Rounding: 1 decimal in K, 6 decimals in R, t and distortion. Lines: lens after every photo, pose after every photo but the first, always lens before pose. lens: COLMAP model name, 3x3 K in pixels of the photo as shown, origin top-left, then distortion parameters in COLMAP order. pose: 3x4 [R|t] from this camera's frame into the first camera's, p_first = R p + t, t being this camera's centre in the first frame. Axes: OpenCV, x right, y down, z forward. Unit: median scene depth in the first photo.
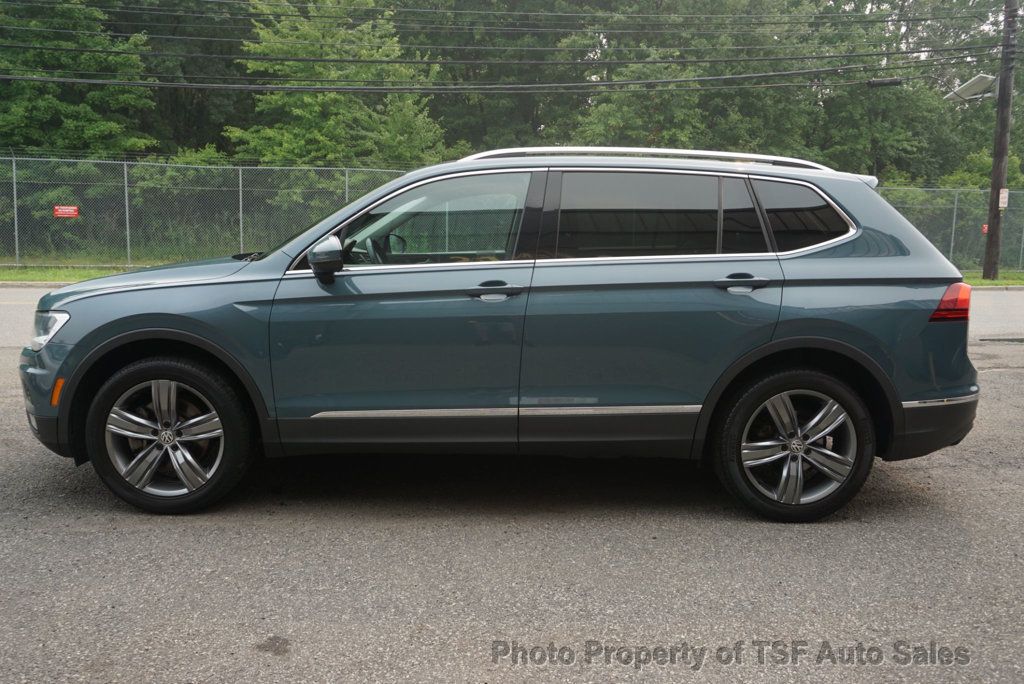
lens RADIAL K [[825.4, 0, 509.0], [0, 825.4, 335.5], [0, 0, 1]] dist [-0.004911, 0.008593]
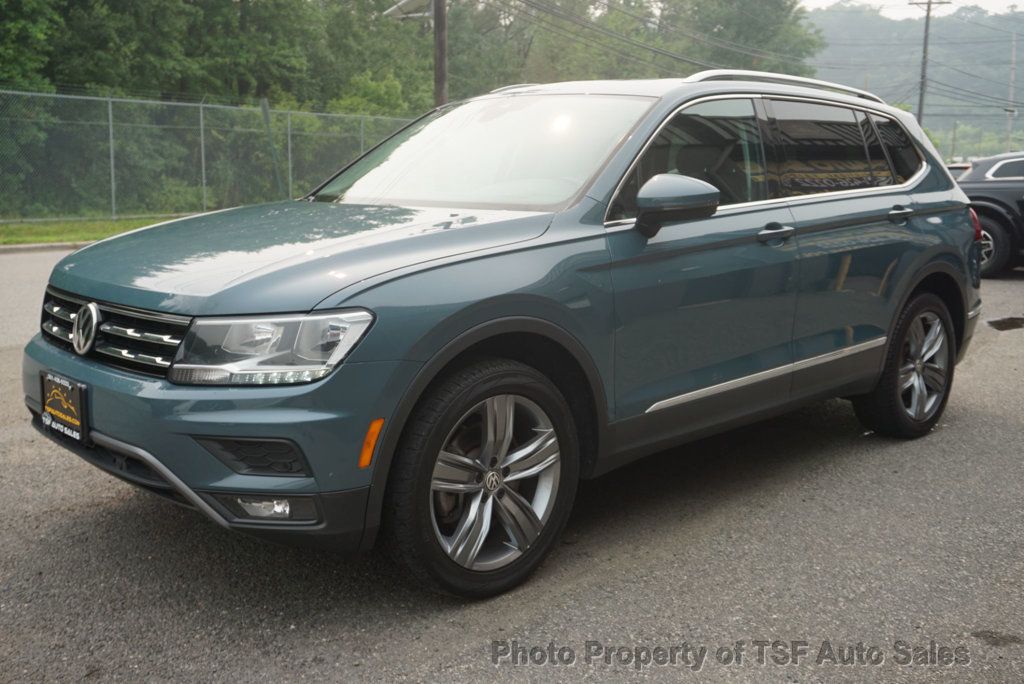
lens RADIAL K [[1050.1, 0, 512.0], [0, 1050.1, 345.0], [0, 0, 1]] dist [0.012101, 0.000000]
pose [[0.716489, -0.127568, 0.685835, -0.148418], [0.096755, 0.991808, 0.083401, -0.008637], [-0.690856, 0.006602, 0.722962, 0.056007]]
